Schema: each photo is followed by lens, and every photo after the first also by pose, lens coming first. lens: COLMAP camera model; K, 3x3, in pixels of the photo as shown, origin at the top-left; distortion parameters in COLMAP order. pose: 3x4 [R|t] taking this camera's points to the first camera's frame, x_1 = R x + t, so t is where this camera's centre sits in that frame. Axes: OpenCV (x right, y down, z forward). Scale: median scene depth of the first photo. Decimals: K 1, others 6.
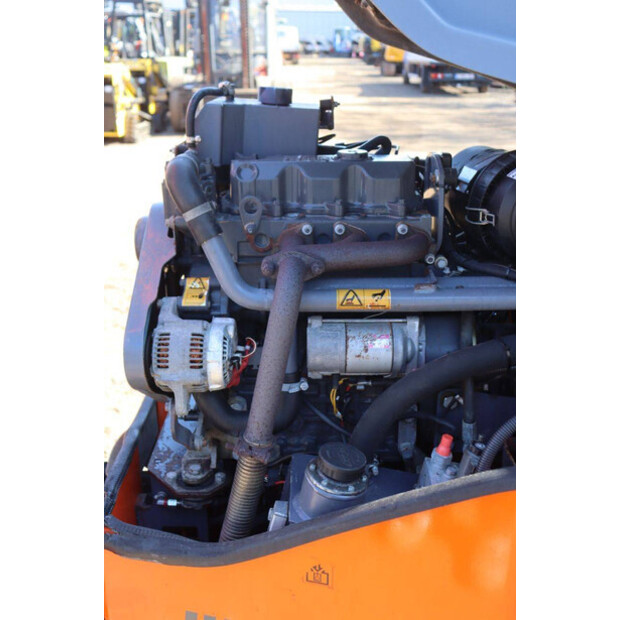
lens RADIAL K [[724.6, 0, 310.0], [0, 724.6, 310.0], [0, 0, 1]] dist [-0.071671, 0.360045]
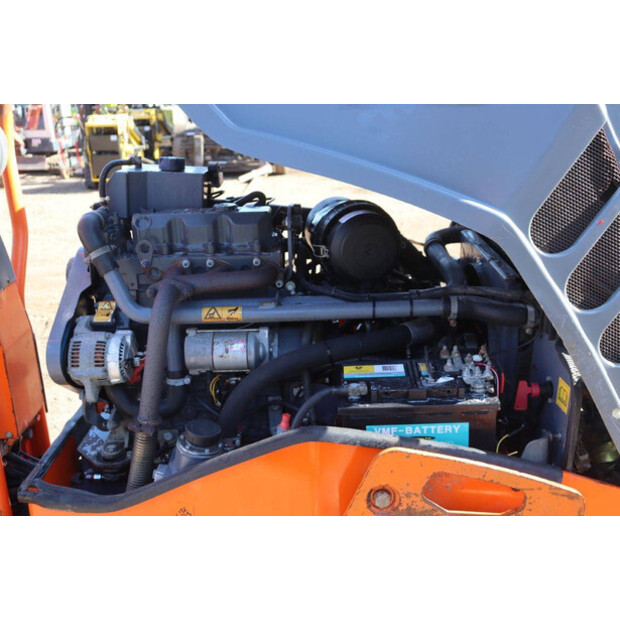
lens RADIAL K [[724.6, 0, 310.0], [0, 724.6, 310.0], [0, 0, 1]] dist [-0.071671, 0.360045]
pose [[0.999474, -0.019223, -0.026118, 0.260997], [0.017901, 0.998592, -0.049939, 0.046191], [0.027041, 0.049446, 0.998411, -0.335446]]
